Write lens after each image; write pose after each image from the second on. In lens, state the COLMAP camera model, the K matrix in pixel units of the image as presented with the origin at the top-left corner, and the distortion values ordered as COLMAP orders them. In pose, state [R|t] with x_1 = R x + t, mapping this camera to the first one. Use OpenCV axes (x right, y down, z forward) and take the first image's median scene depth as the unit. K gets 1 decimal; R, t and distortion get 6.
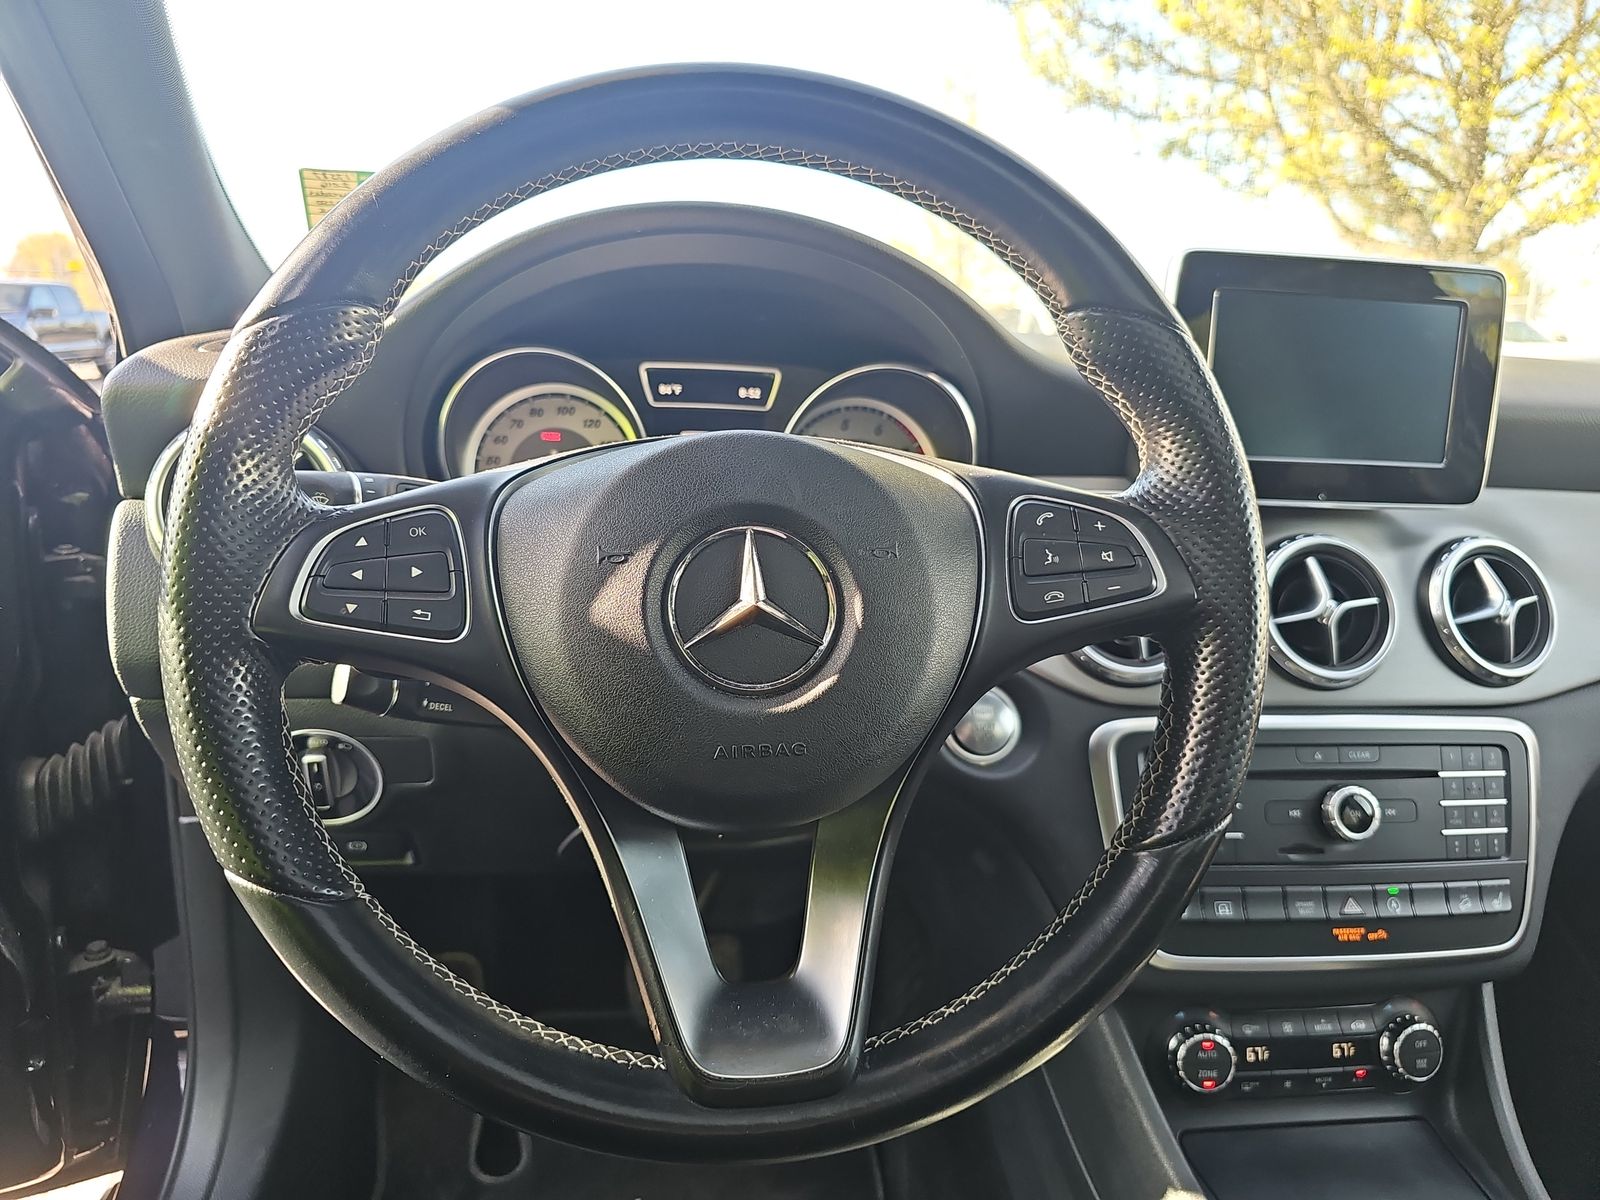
lens RADIAL K [[1080.1, 0, 799.5], [0, 1080.1, 608.9], [0, 0, 1]] dist [0.030670, -0.010621]
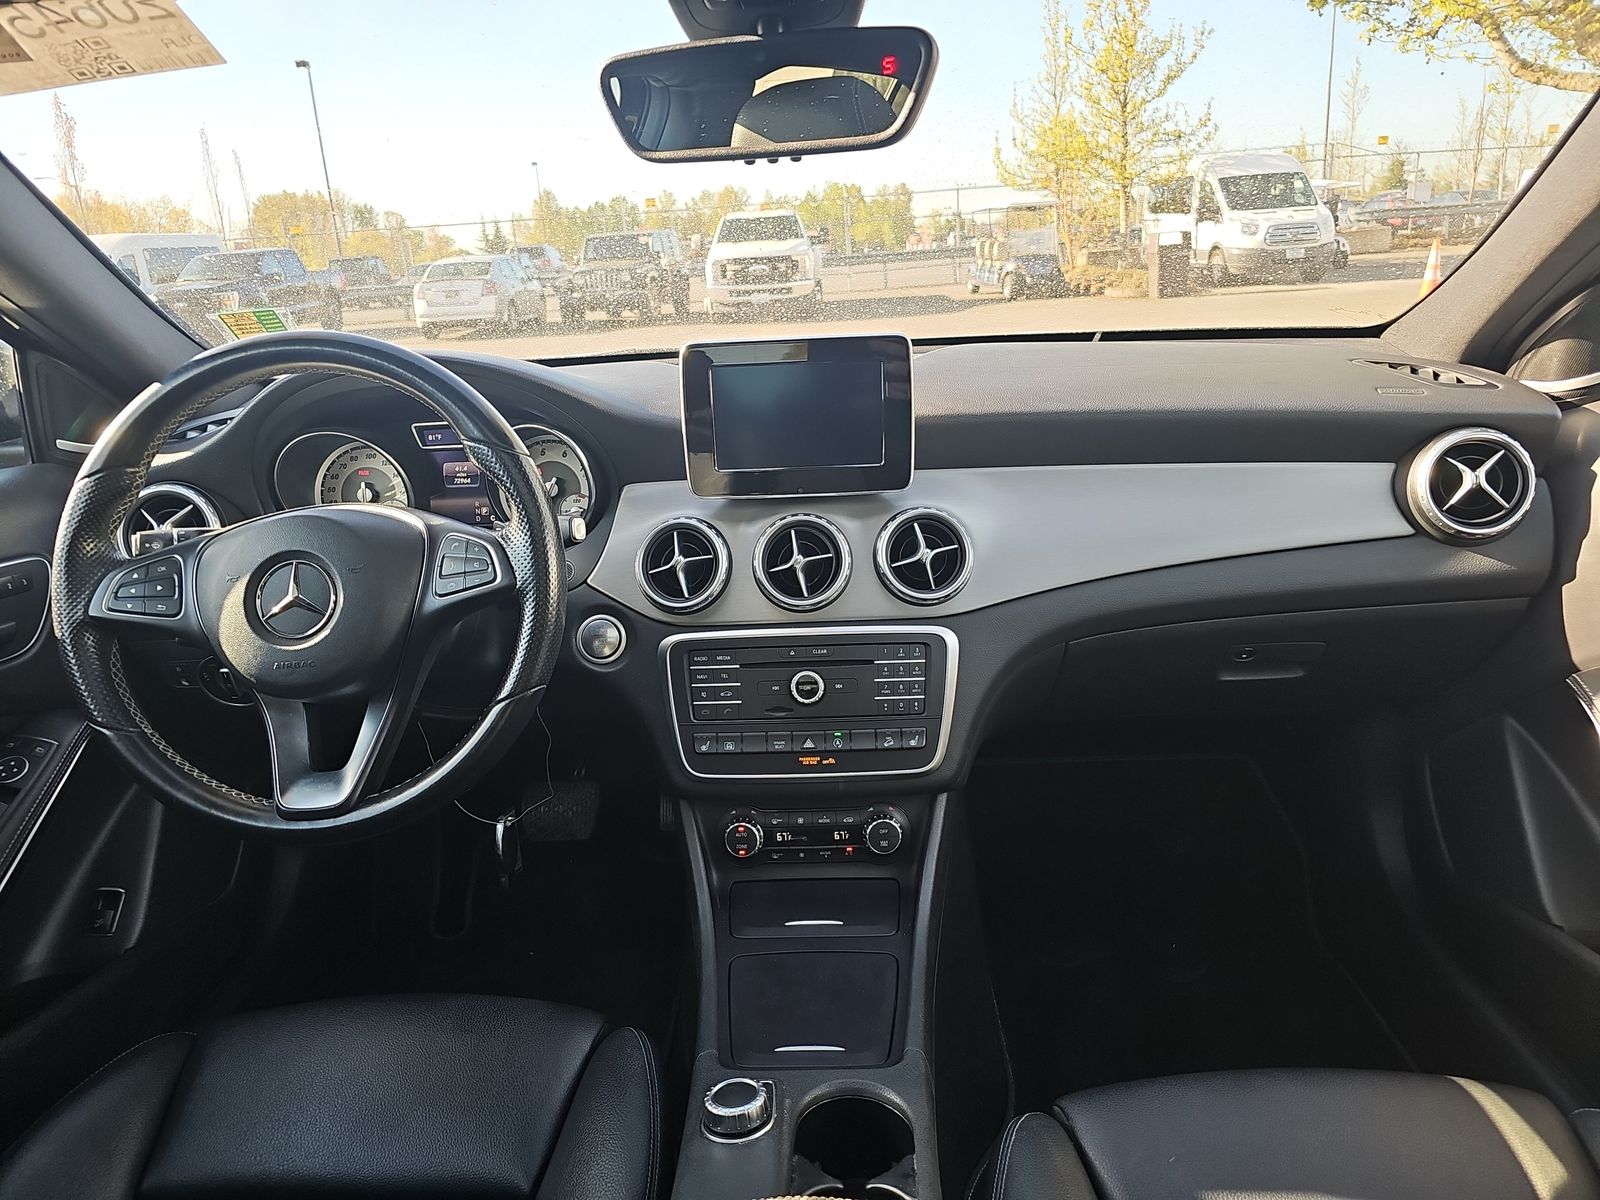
lens RADIAL K [[1080.1, 0, 795.0], [0, 1080.1, 592.8], [0, 0, 1]] dist [0.030670, -0.010621]
pose [[0.981785, -0.033845, -0.186957, 0.745538], [0.048389, 0.996099, 0.073786, -0.068423], [0.183731, -0.081488, 0.979593, -0.536364]]
